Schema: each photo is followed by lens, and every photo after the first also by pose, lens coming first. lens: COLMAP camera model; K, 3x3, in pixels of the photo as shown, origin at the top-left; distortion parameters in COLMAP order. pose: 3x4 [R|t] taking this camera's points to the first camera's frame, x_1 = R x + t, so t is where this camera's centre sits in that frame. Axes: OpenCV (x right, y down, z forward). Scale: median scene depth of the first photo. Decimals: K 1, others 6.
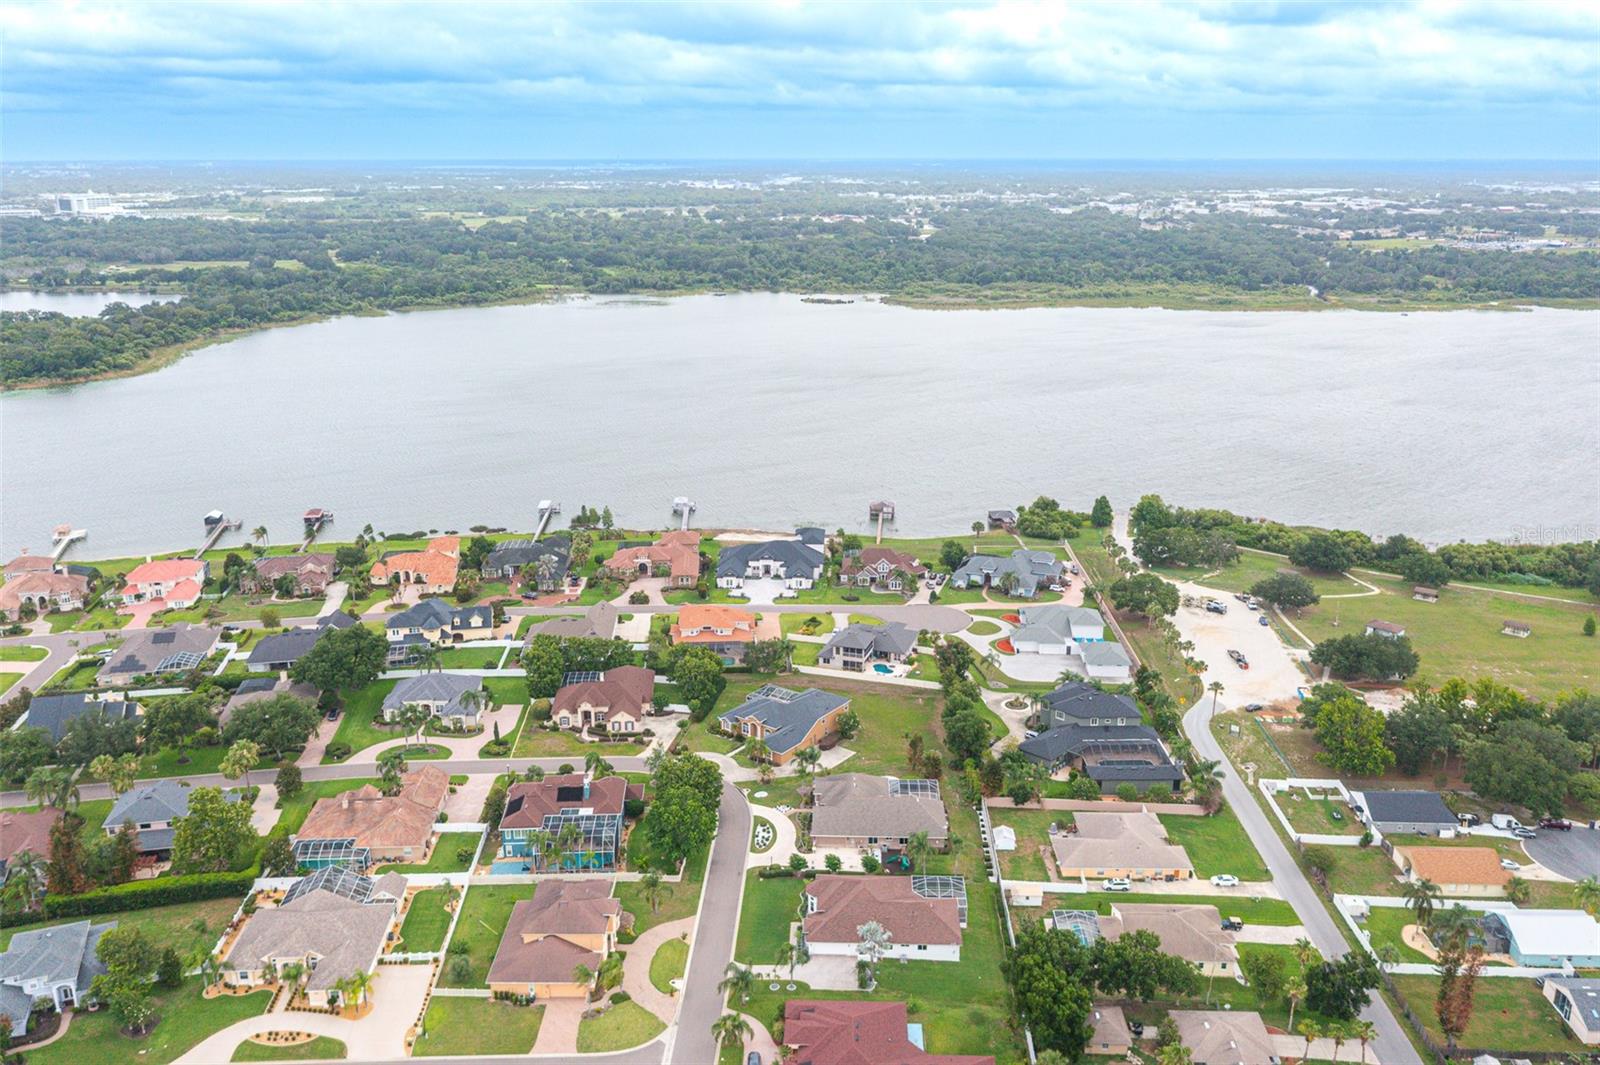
lens RADIAL K [[1256.3, 0, 798.5], [0, 1256.3, 590.6], [0, 0, 1]] dist [-0.006899, 0.002444]
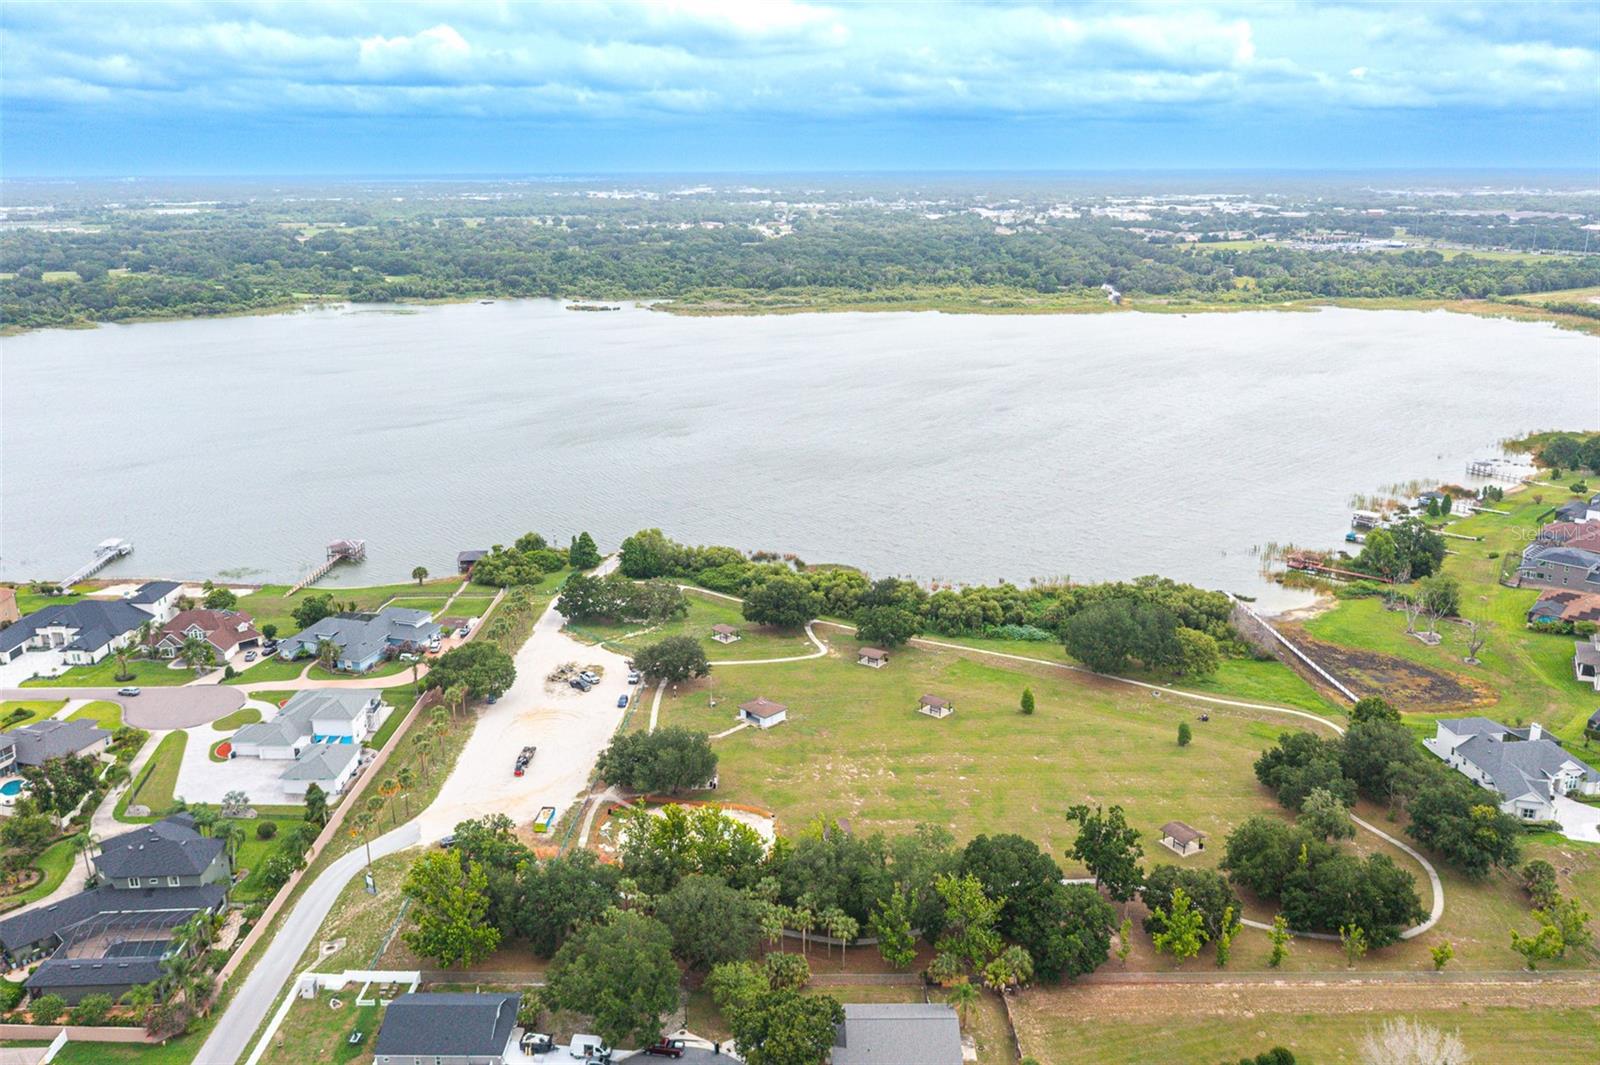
lens RADIAL K [[1254.9, 0, 791.3], [0, 1254.9, 551.3], [0, 0, 1]] dist [-0.008453, 0.002538]
pose [[0.999274, -0.015762, 0.034671, 0.144280], [0.017041, 0.999173, -0.036929, -0.012201], [-0.034060, 0.037493, 0.998716, 0.068615]]
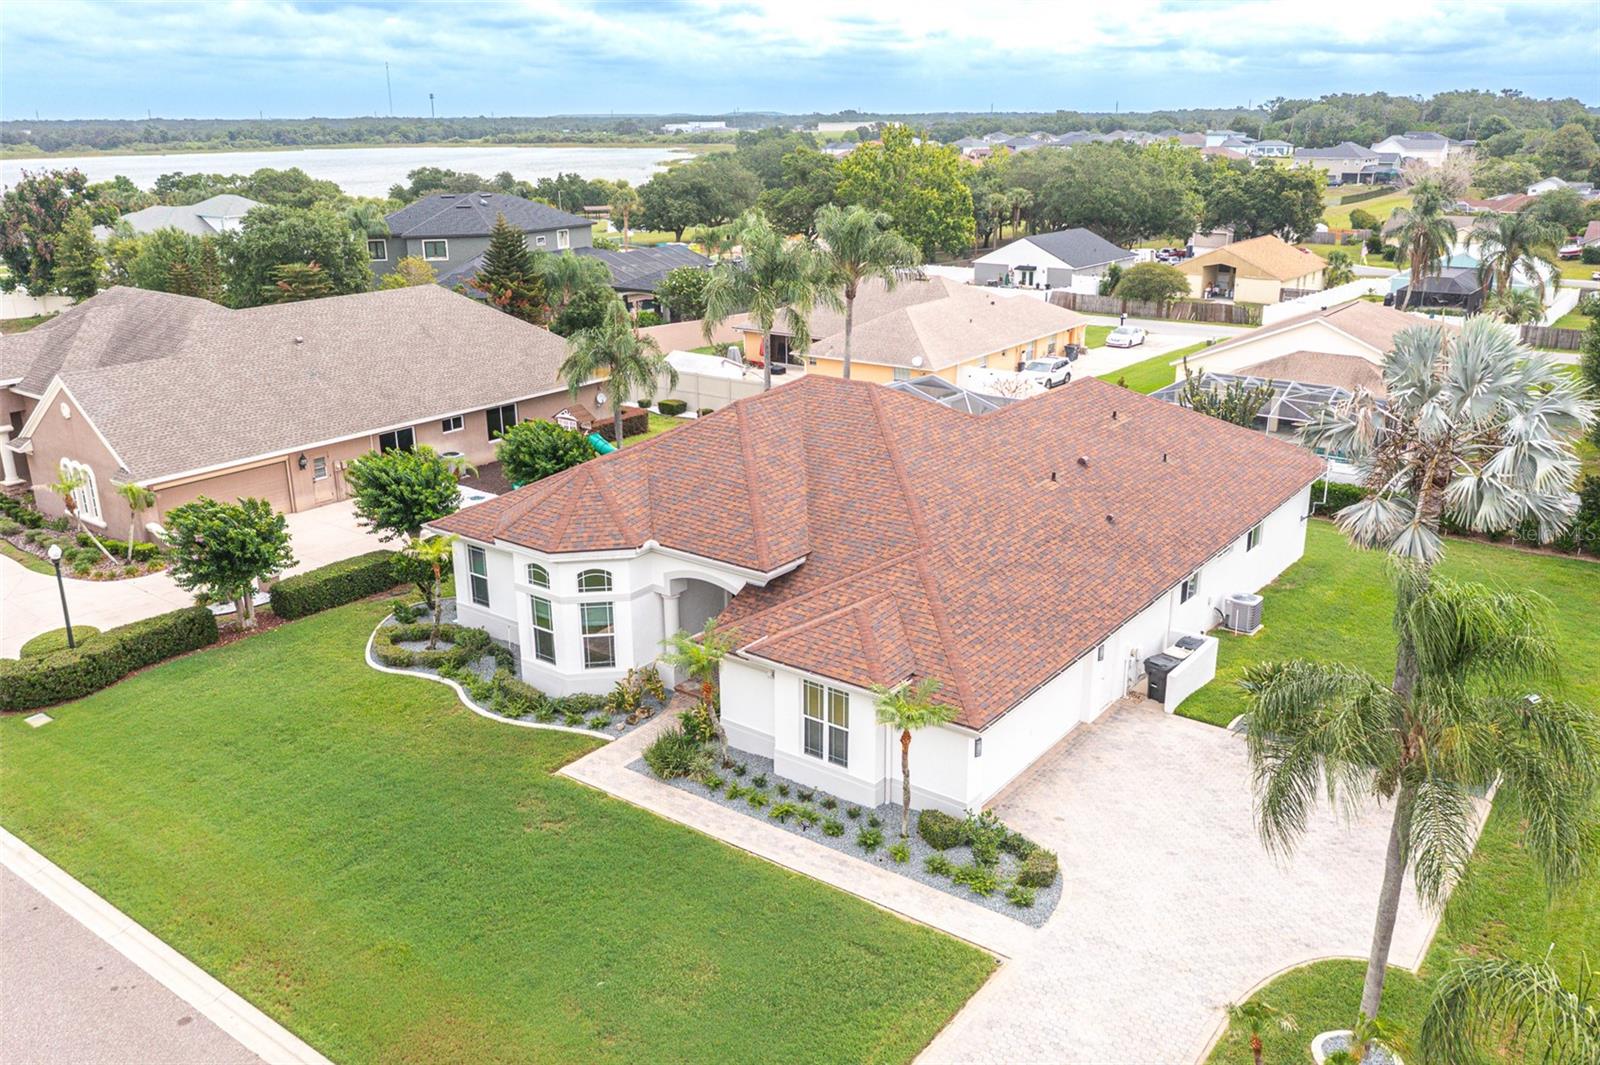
lens RADIAL K [[1262.6, 0, 800.0], [0, 1262.6, 532.5], [0, 0, 1]] dist [-0.012567, 0.008672]
pose [[0.567766, -0.259623, 0.781177, -0.017410], [0.275158, 0.954235, 0.117151, 0.043198], [-0.775842, 0.148433, 0.613219, 0.166989]]
